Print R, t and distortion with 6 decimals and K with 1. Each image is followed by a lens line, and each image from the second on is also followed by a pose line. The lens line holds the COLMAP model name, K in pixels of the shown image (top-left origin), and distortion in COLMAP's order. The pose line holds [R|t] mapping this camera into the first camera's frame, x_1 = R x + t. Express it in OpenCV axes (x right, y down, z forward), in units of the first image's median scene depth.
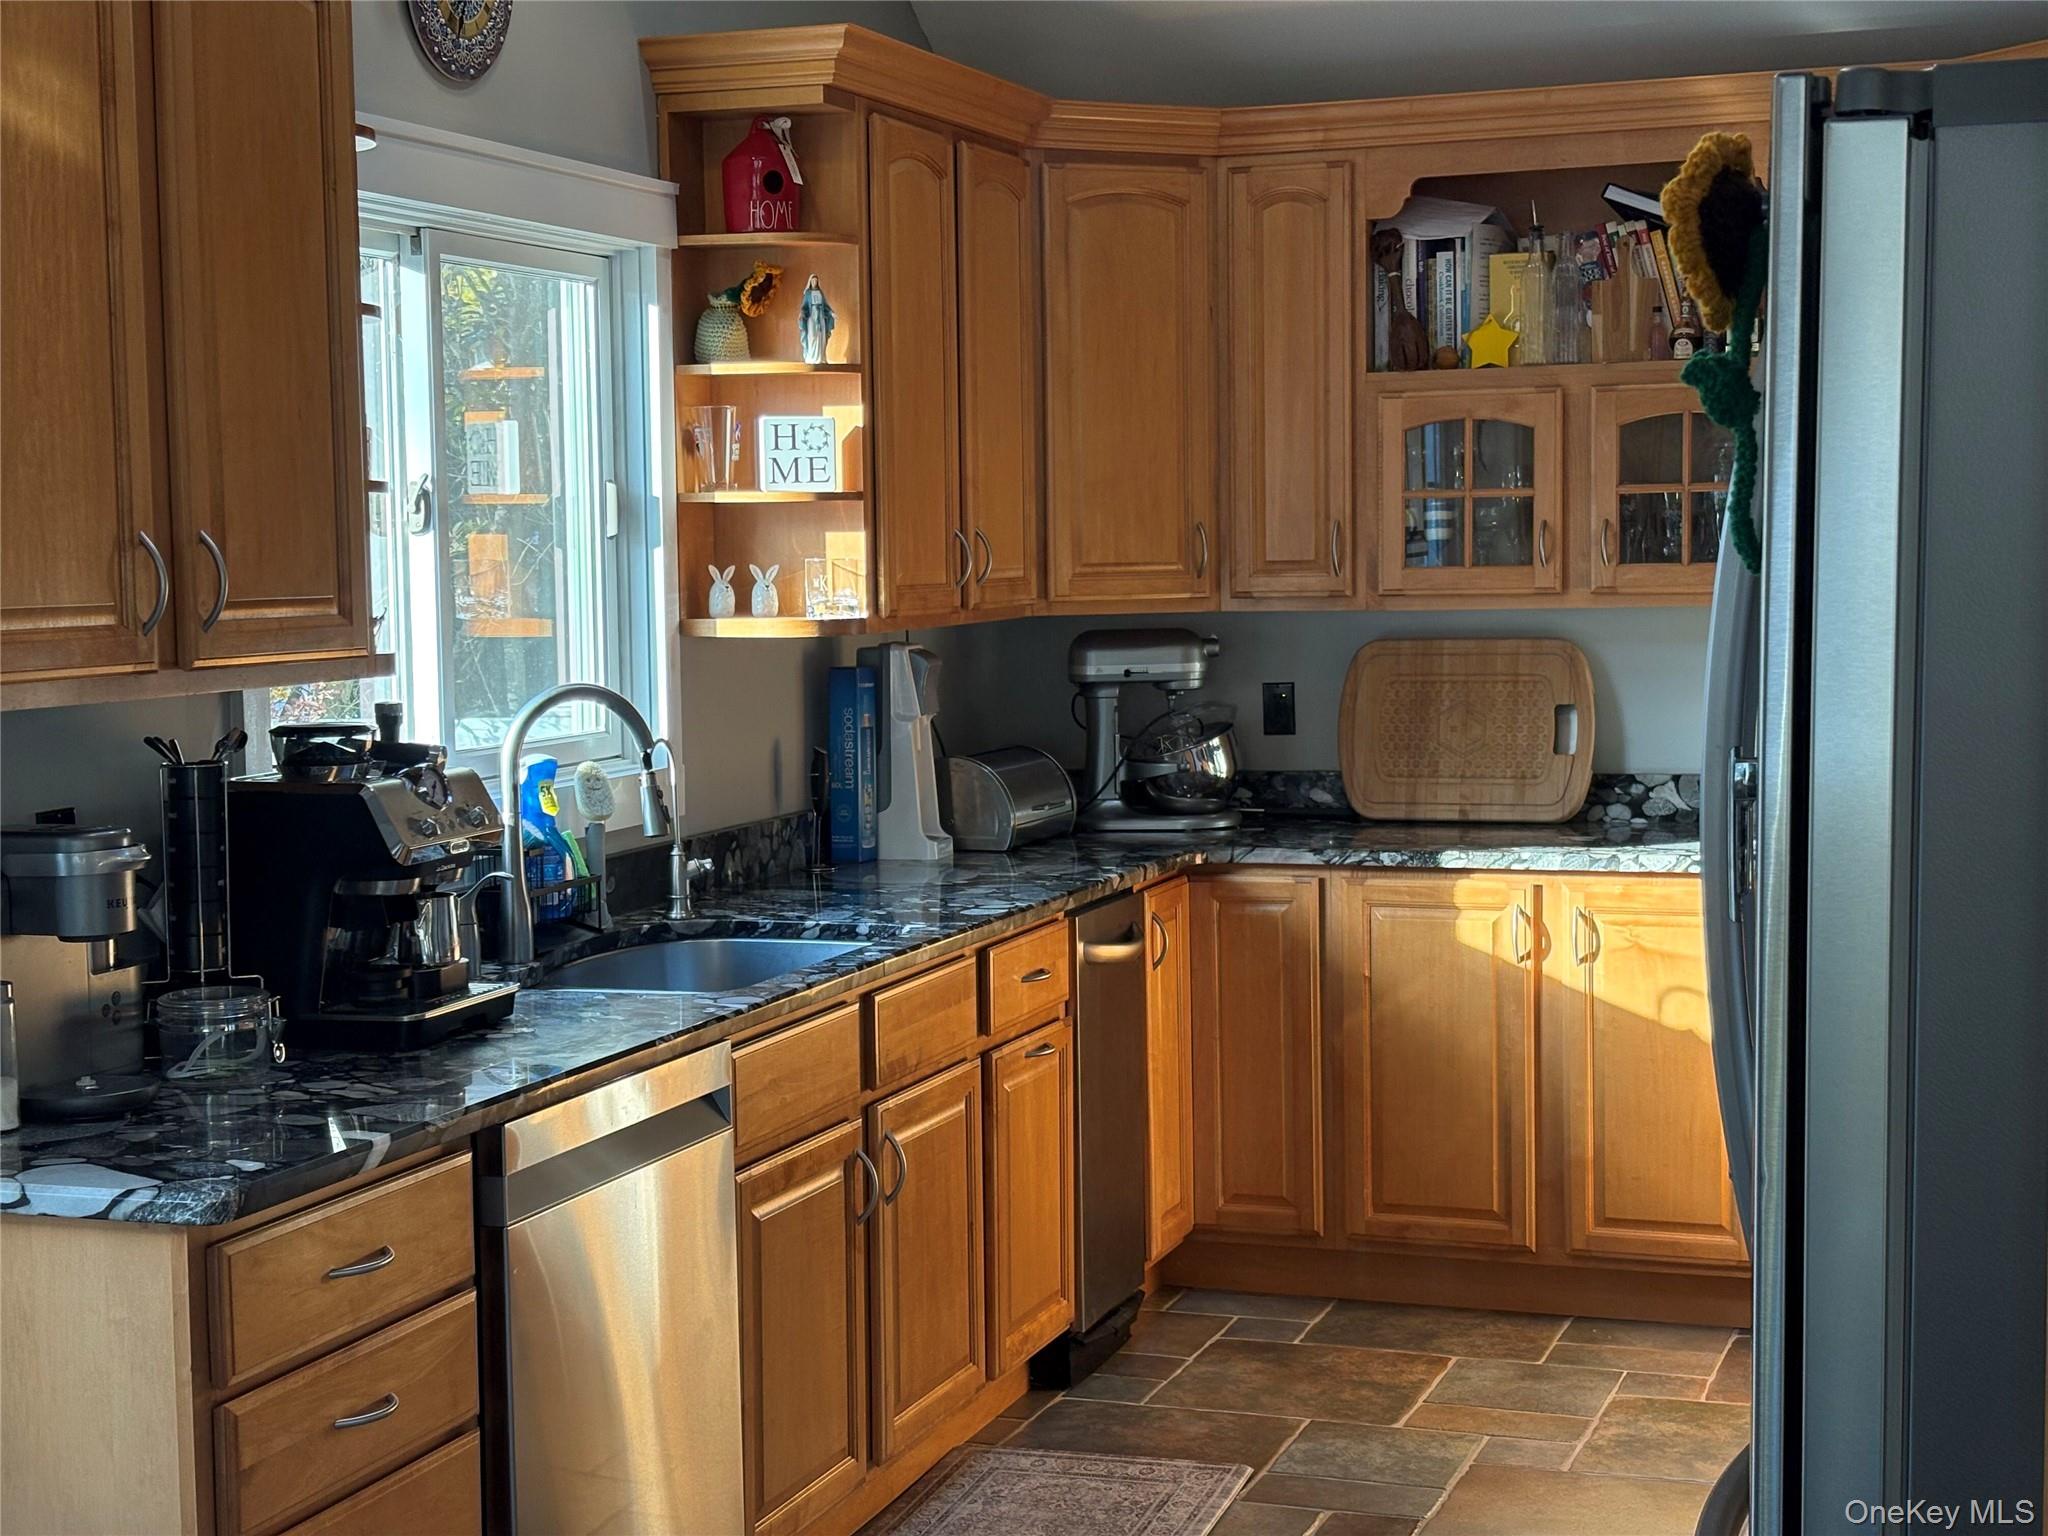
lens RADIAL K [[3074.0, 0, 1024.0], [0, 3074.0, 768.0], [0, 0, 1]] dist [0.236555, -0.926211]
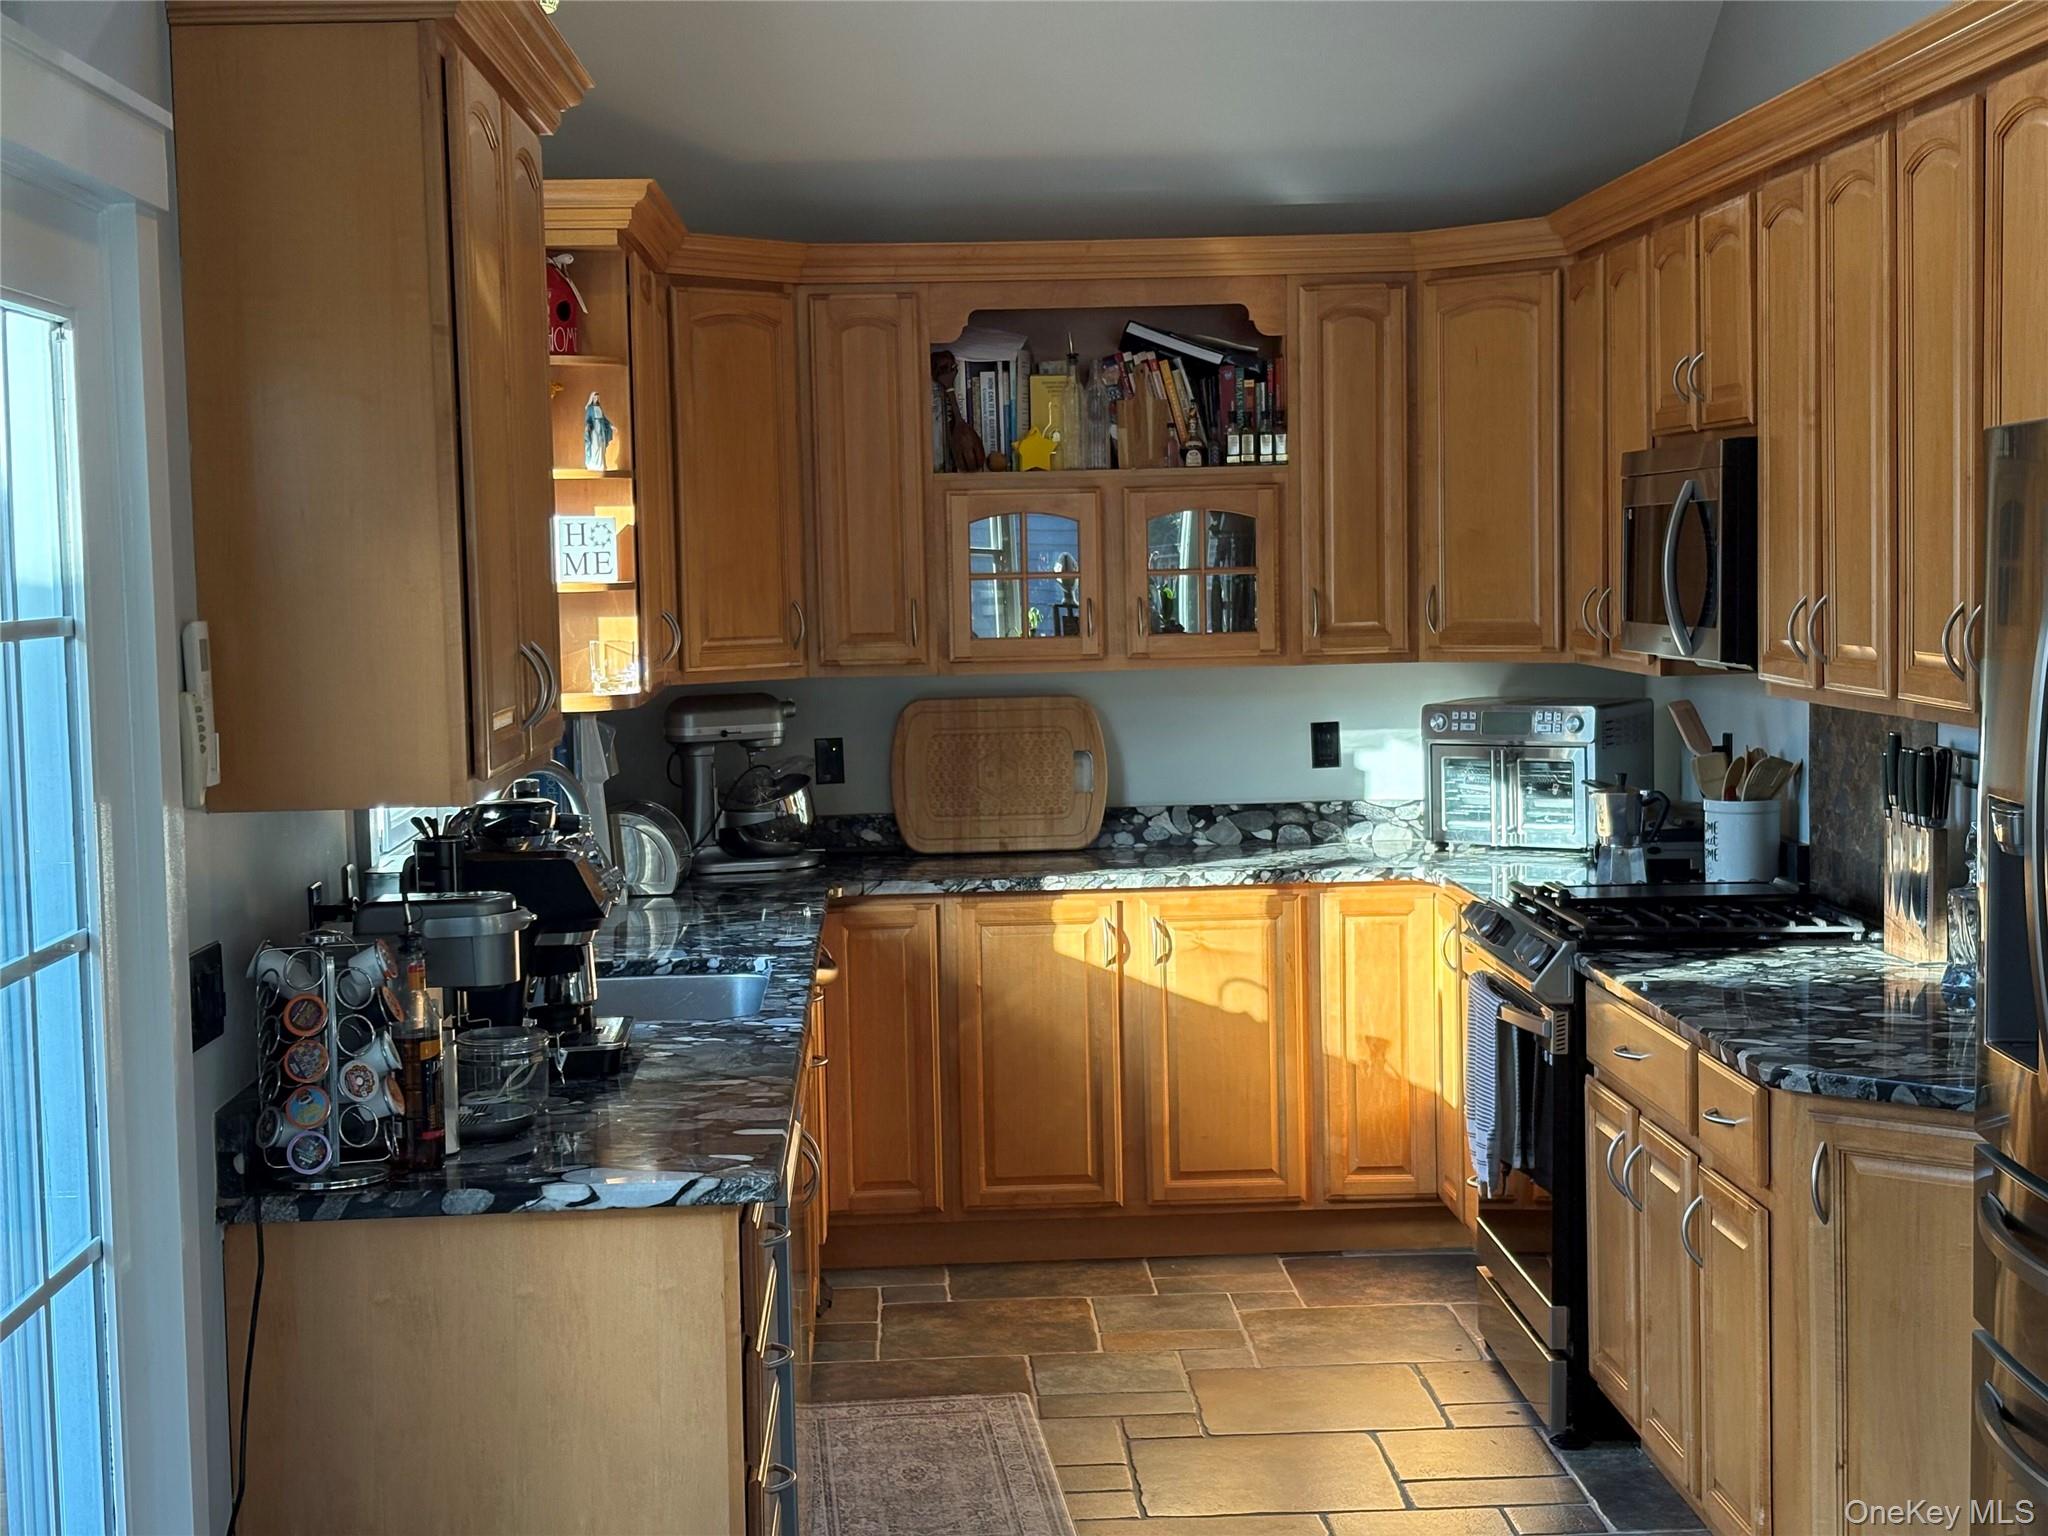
lens RADIAL K [[3074.0, 0, 1024.0], [0, 3074.0, 768.0], [0, 0, 1]] dist [0.236555, -0.926211]
pose [[0.924093, -0.030735, 0.380930, -0.313065], [0.035609, 0.999349, -0.005753, -0.008206], [-0.380505, 0.018881, 0.924586, -0.094038]]
